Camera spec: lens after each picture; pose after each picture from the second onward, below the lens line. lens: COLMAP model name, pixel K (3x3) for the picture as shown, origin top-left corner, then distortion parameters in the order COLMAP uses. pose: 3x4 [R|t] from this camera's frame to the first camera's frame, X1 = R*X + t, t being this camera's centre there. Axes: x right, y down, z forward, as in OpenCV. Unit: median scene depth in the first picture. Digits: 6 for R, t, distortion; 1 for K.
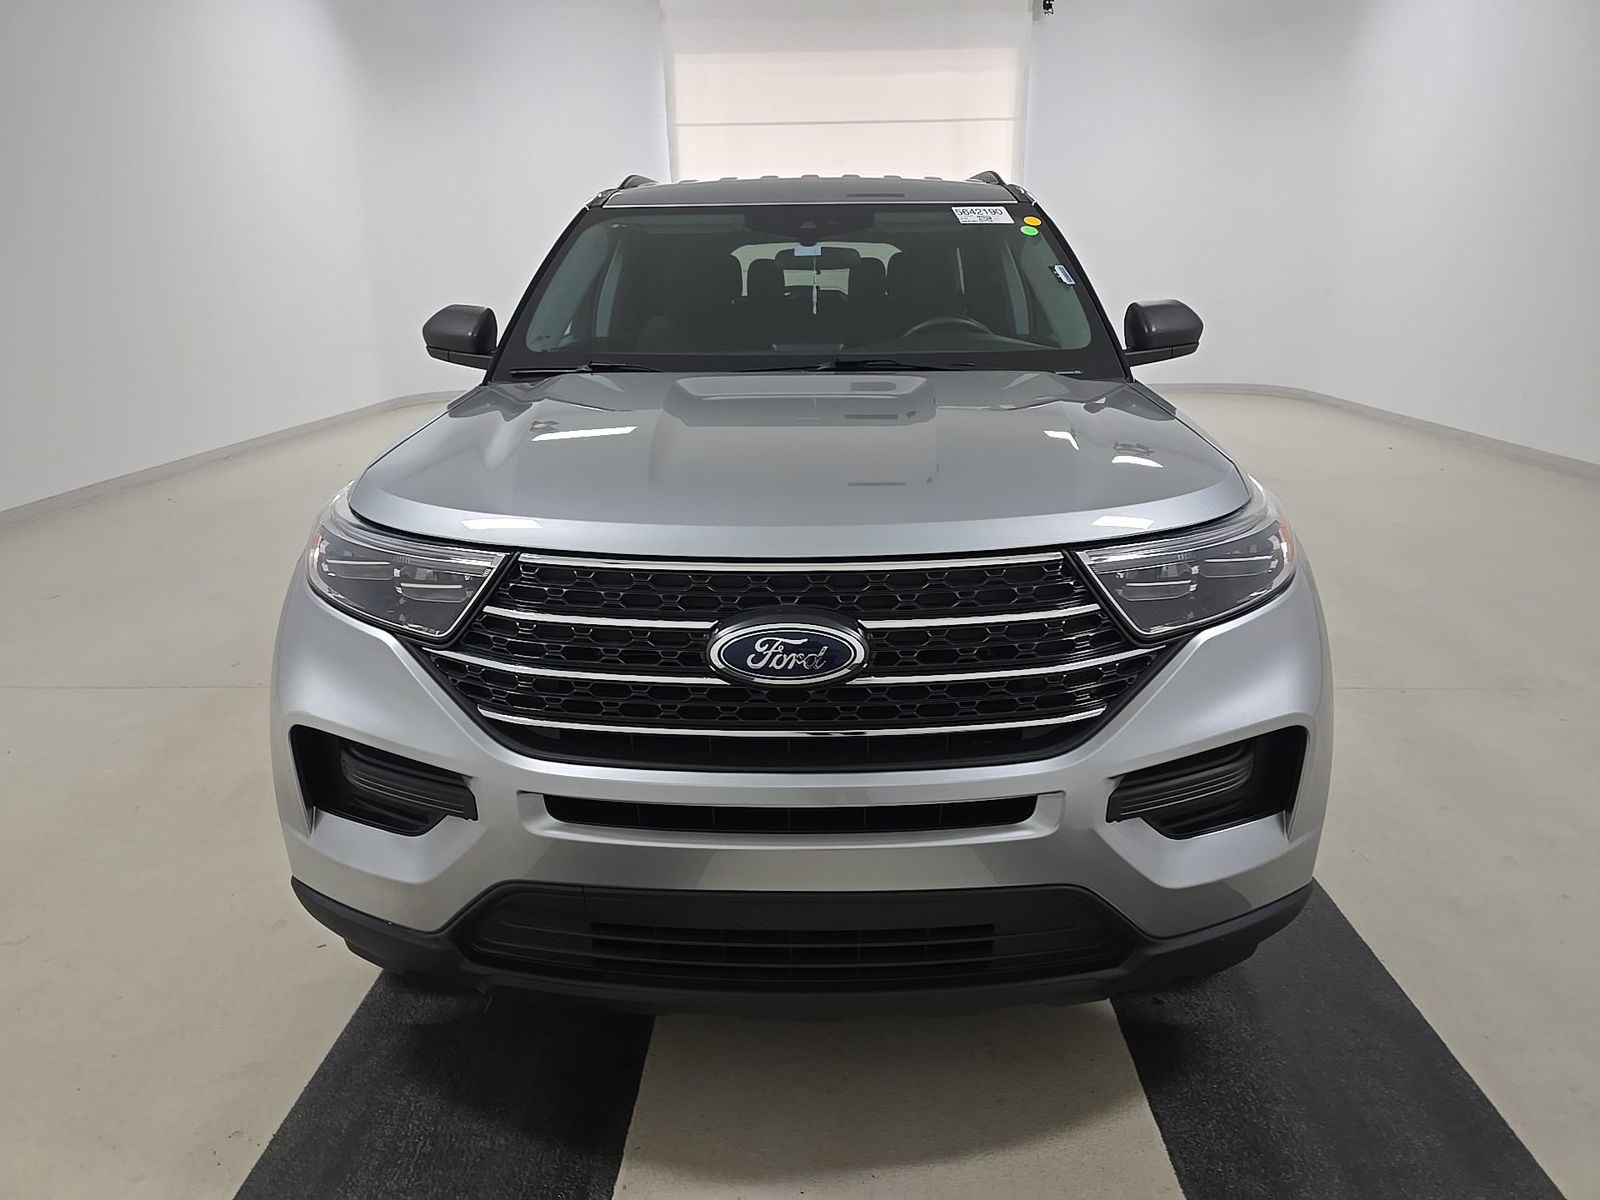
lens RADIAL K [[1140.8, 0, 807.9], [0, 1140.8, 600.8], [0, 0, 1]] dist [0.030677, -0.004223]
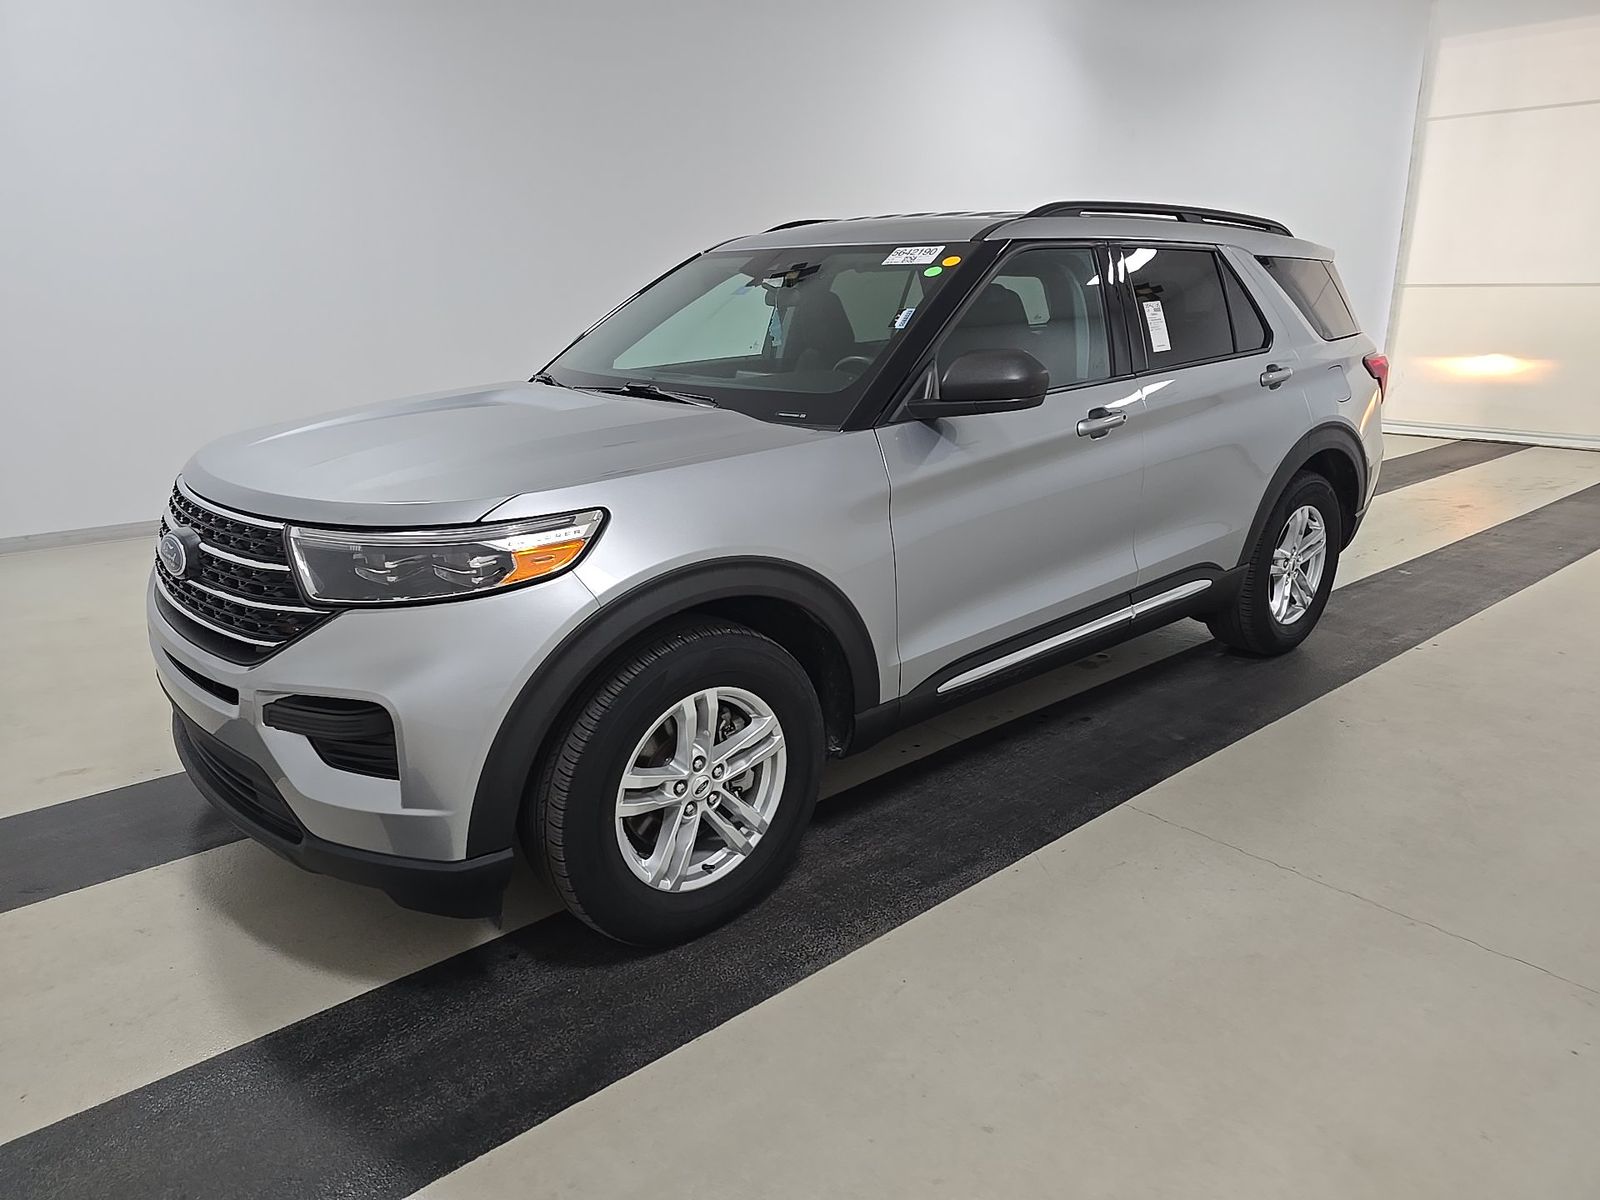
lens RADIAL K [[1140.8, 0, 807.9], [0, 1140.8, 600.8], [0, 0, 1]] dist [0.030677, -0.004223]
pose [[0.637193, 0.203010, -0.743486, 1.390884], [-0.208018, 0.974183, 0.087723, -0.171141], [0.742101, 0.098763, 0.662973, 0.468777]]
